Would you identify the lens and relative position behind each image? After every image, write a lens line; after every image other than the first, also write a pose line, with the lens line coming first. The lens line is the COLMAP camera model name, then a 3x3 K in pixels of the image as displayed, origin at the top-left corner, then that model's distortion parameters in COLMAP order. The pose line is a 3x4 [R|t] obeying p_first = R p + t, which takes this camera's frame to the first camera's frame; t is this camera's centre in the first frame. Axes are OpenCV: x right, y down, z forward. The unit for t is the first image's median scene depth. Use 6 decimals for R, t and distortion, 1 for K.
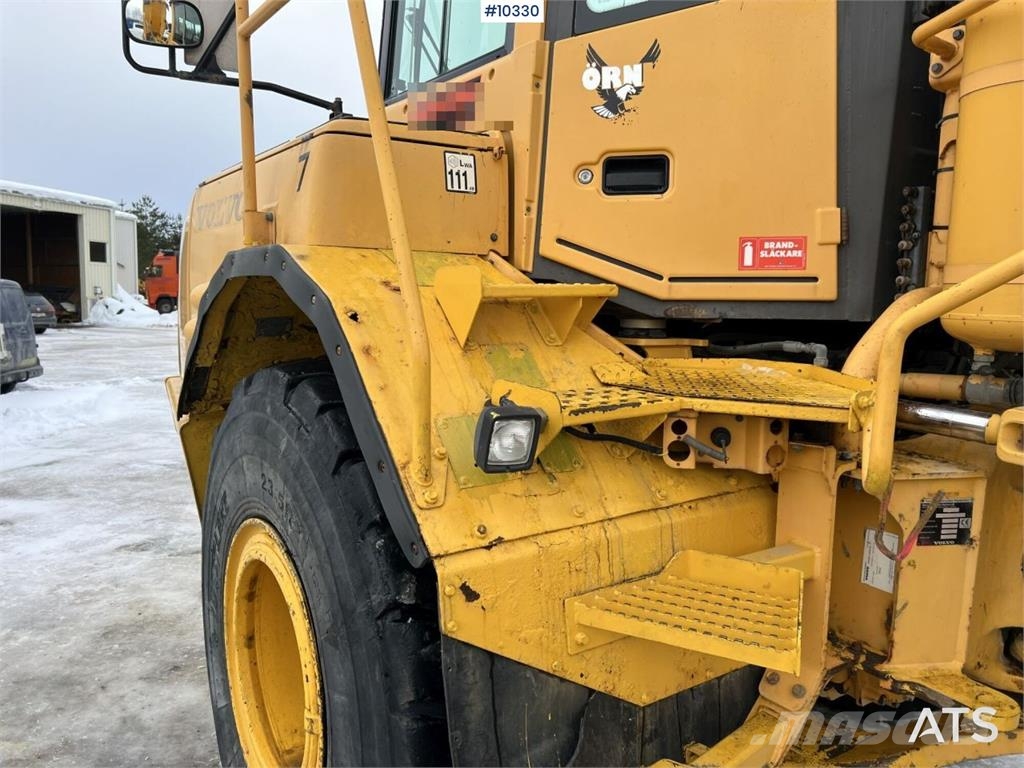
lens RADIAL K [[766.5, 0, 503.0], [0, 766.5, 390.5], [0, 0, 1]] dist [0.067468, -0.074496]
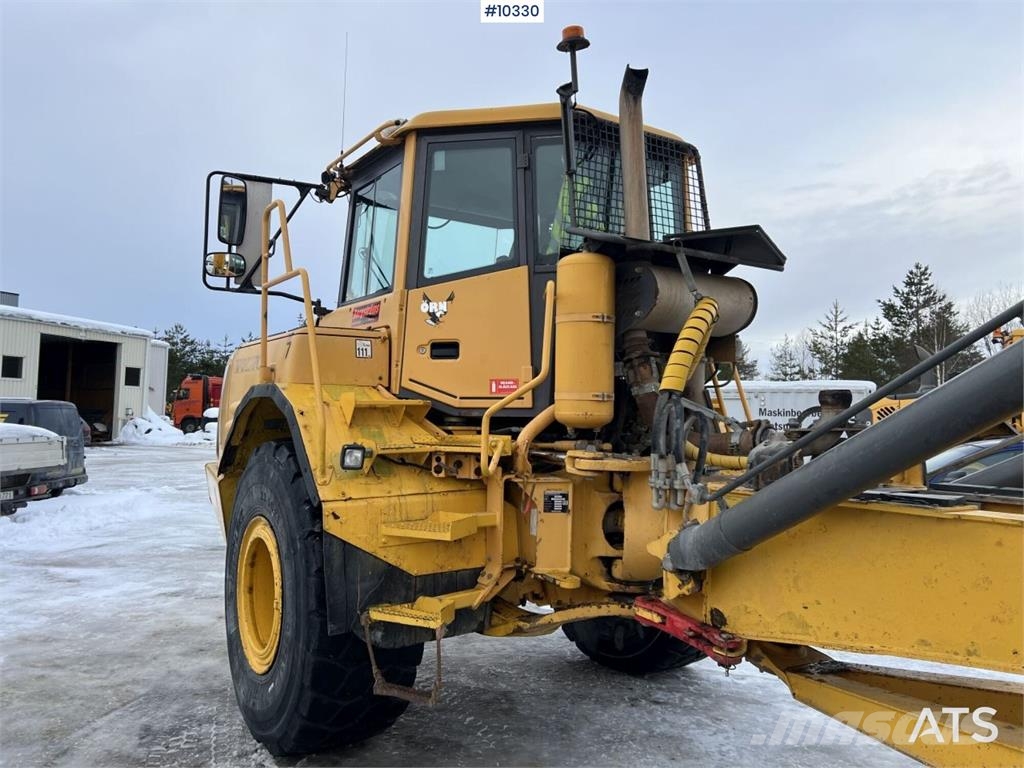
lens RADIAL K [[766.5, 0, 514.8], [0, 766.5, 376.9], [0, 0, 1]] dist [0.067468, -0.074496]
pose [[0.999961, -0.001140, -0.008707, 0.351541], [-0.000383, 0.984929, -0.172956, 0.148583], [0.008773, 0.172953, 0.984891, -0.990201]]
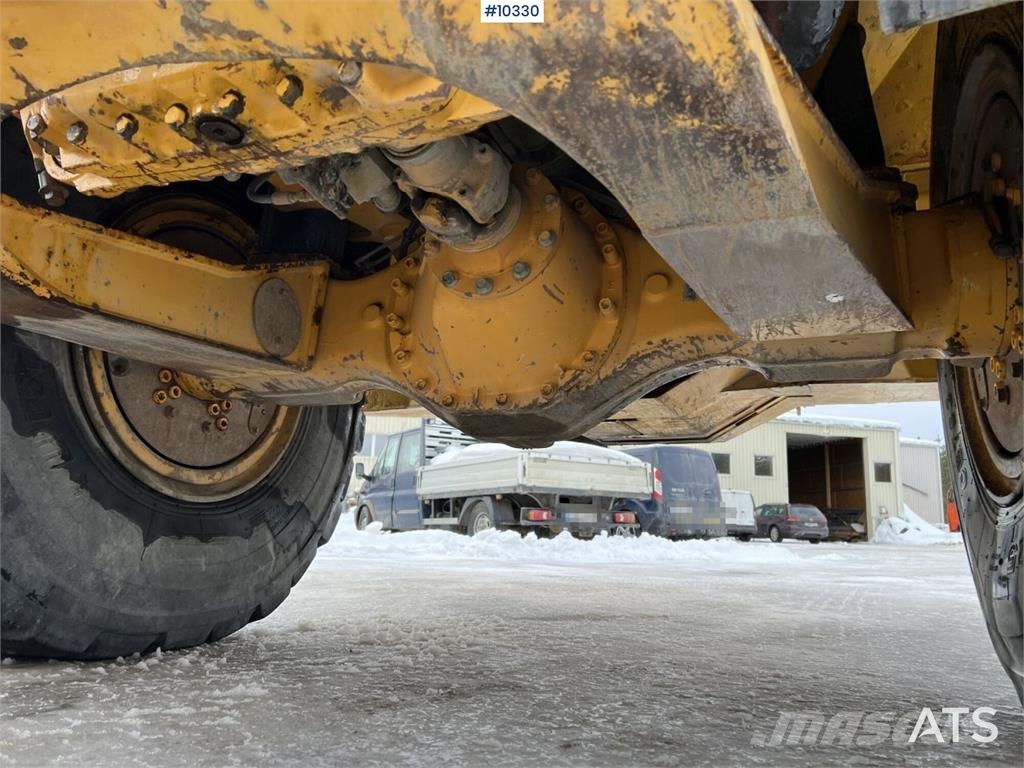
lens RADIAL K [[766.5, 0, 521.3], [0, 766.5, 388.1], [0, 0, 1]] dist [0.067468, -0.074496]
pose [[0.559850, -0.160292, -0.812942, 0.927469], [-0.109323, 0.958244, -0.264230, 0.582999], [0.821350, 0.236803, 0.518949, 0.913937]]
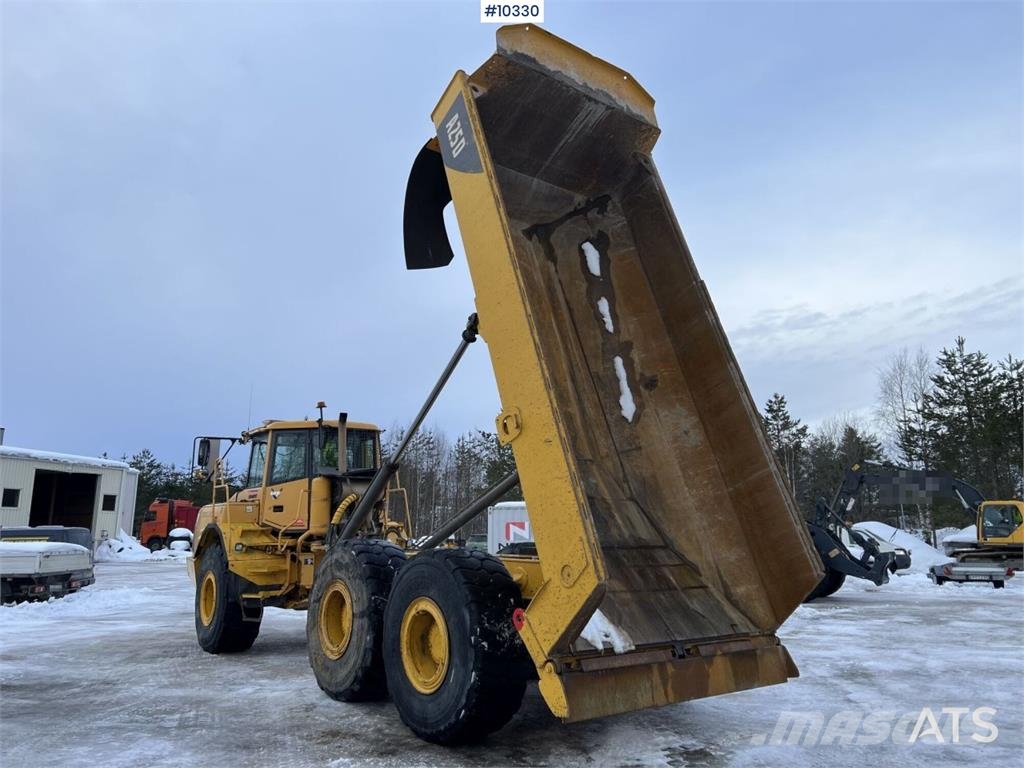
lens RADIAL K [[766.5, 0, 511.0], [0, 766.5, 378.1], [0, 0, 1]] dist [0.067468, -0.074496]
pose [[0.999454, -0.016056, 0.028894, 1.670787], [0.024215, 0.950647, -0.309329, 0.601682], [-0.022501, 0.309860, 0.950516, -4.649472]]
